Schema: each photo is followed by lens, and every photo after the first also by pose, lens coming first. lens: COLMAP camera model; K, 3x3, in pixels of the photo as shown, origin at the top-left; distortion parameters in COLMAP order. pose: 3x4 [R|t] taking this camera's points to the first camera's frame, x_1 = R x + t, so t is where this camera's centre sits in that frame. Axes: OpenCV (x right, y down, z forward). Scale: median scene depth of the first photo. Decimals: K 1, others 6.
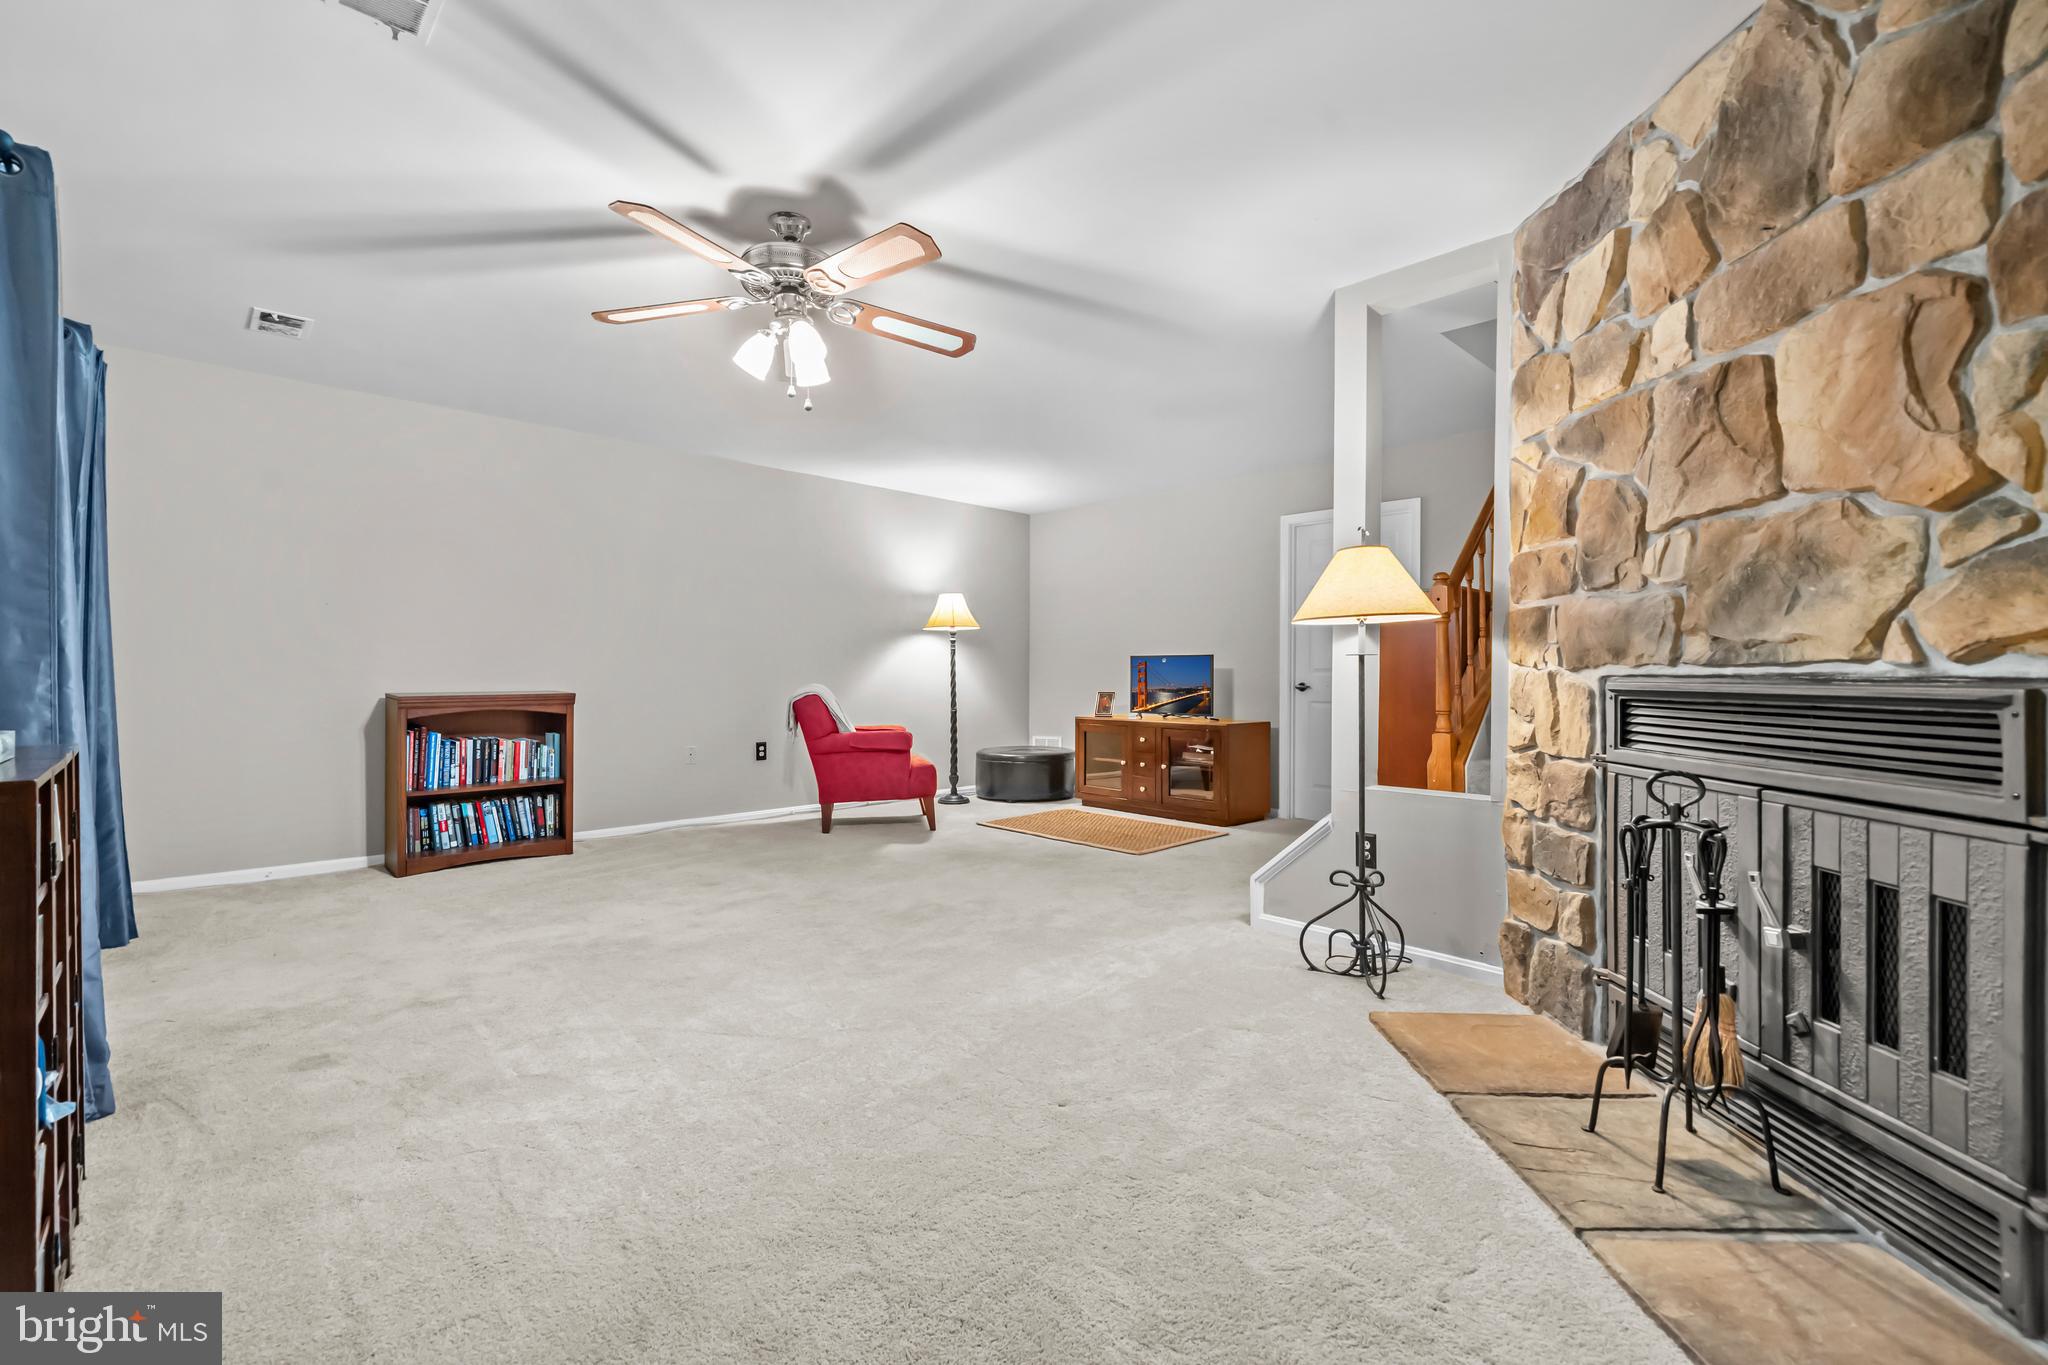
lens RADIAL K [[879.5, 0, 1016.7], [0, 879.5, 681.5], [0, 0, 1]] dist [-0.001705, -0.000154]
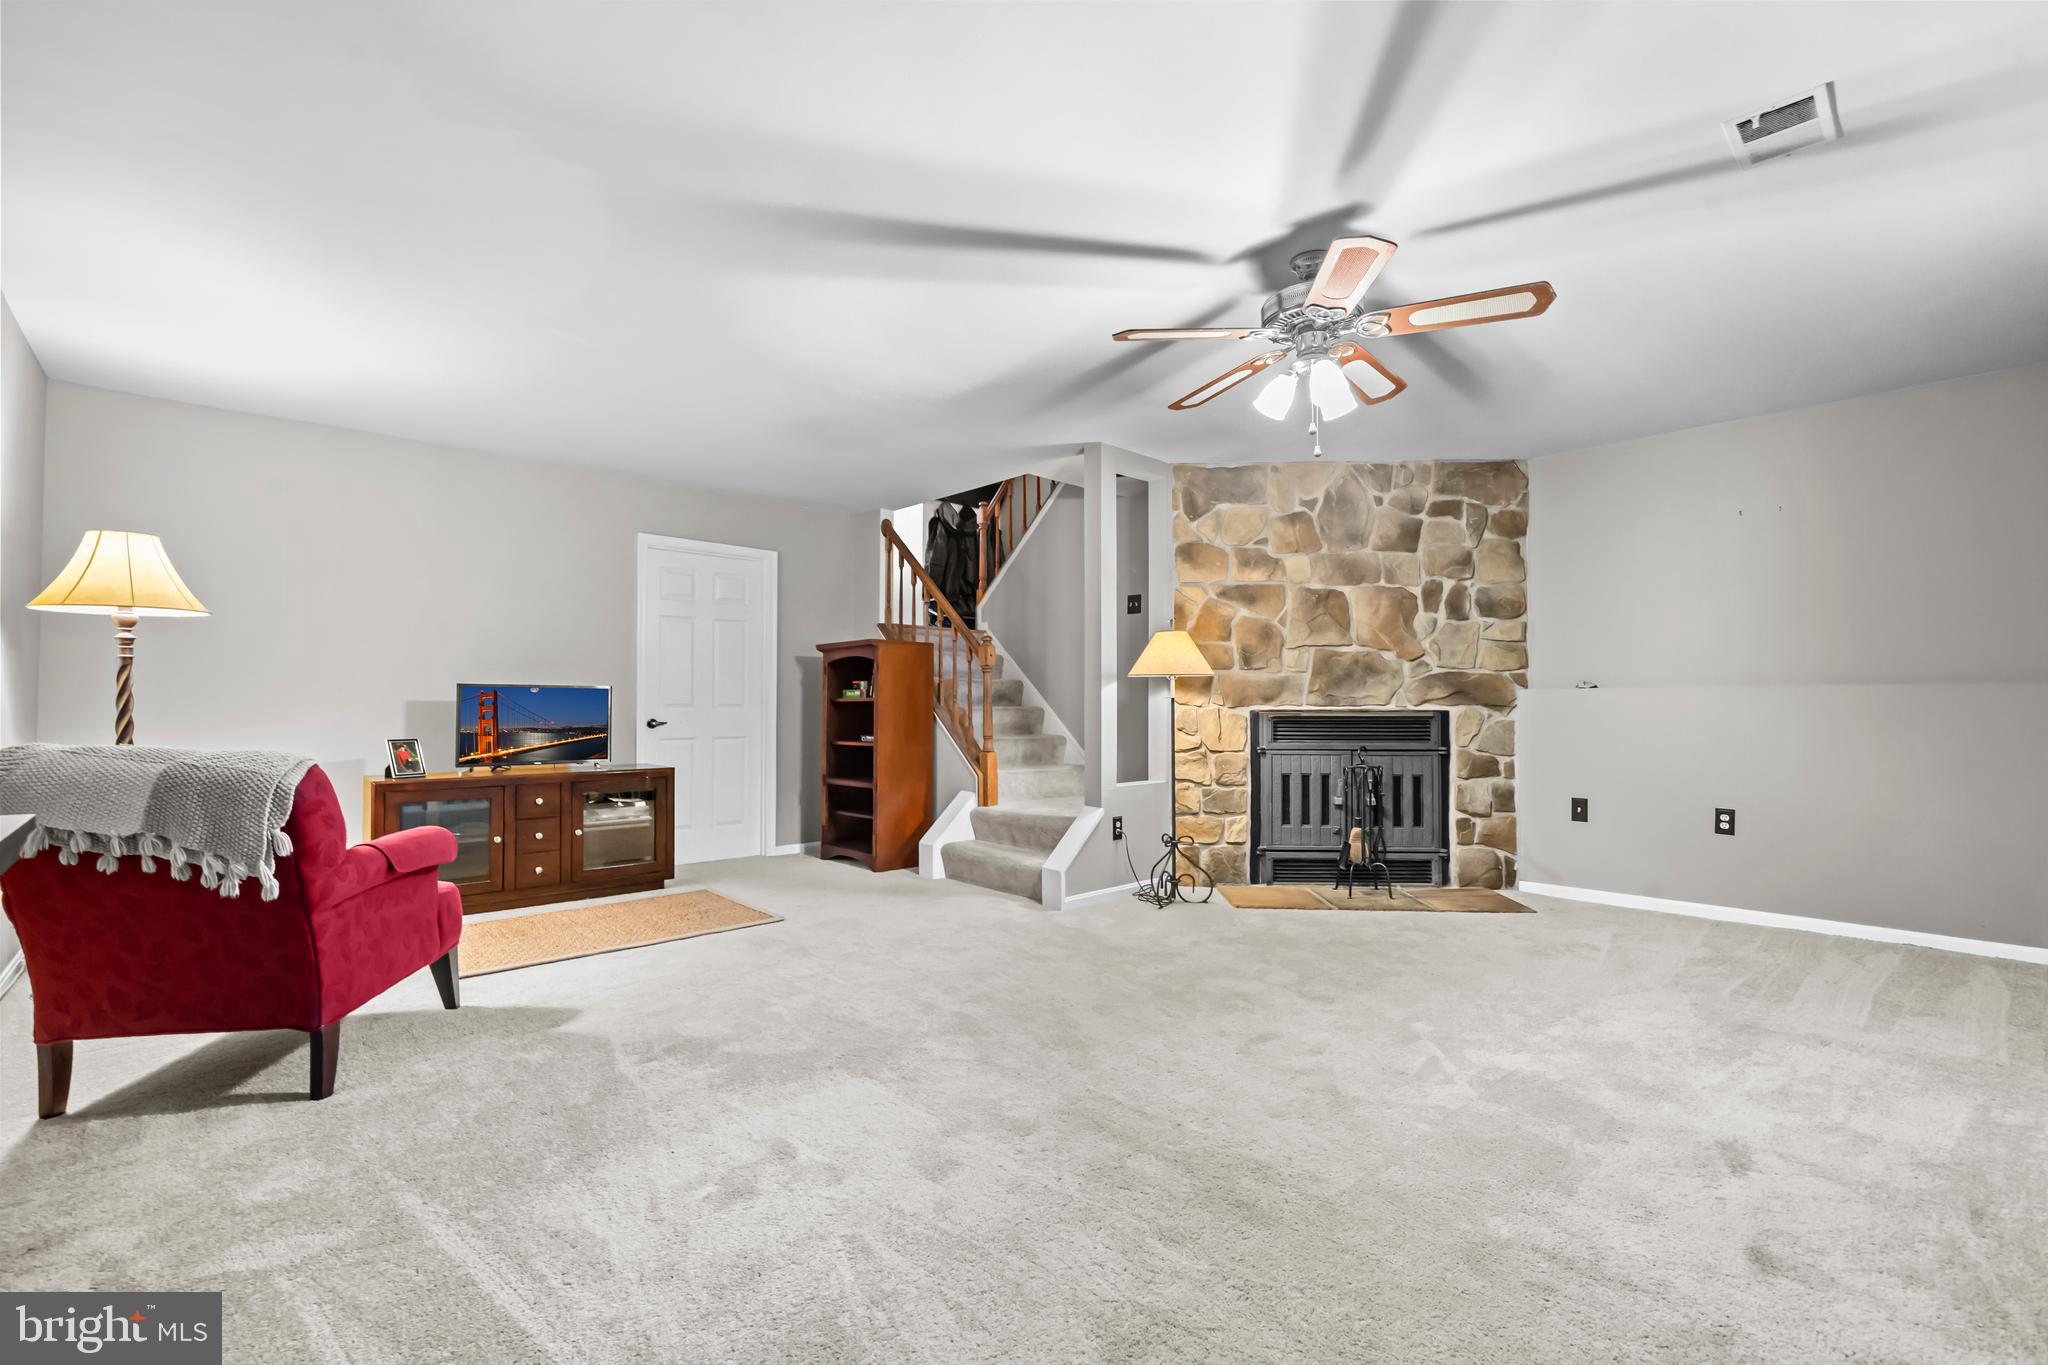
lens RADIAL K [[879.5, 0, 1019.6], [0, 879.5, 689.7], [0, 0, 1]] dist [-0.001705, -0.000154]
pose [[0.029559, 0.018281, 0.999396, -1.480032], [0.009236, 0.999785, -0.018561, -0.021086], [-0.999520, 0.009779, 0.029384, 1.503086]]
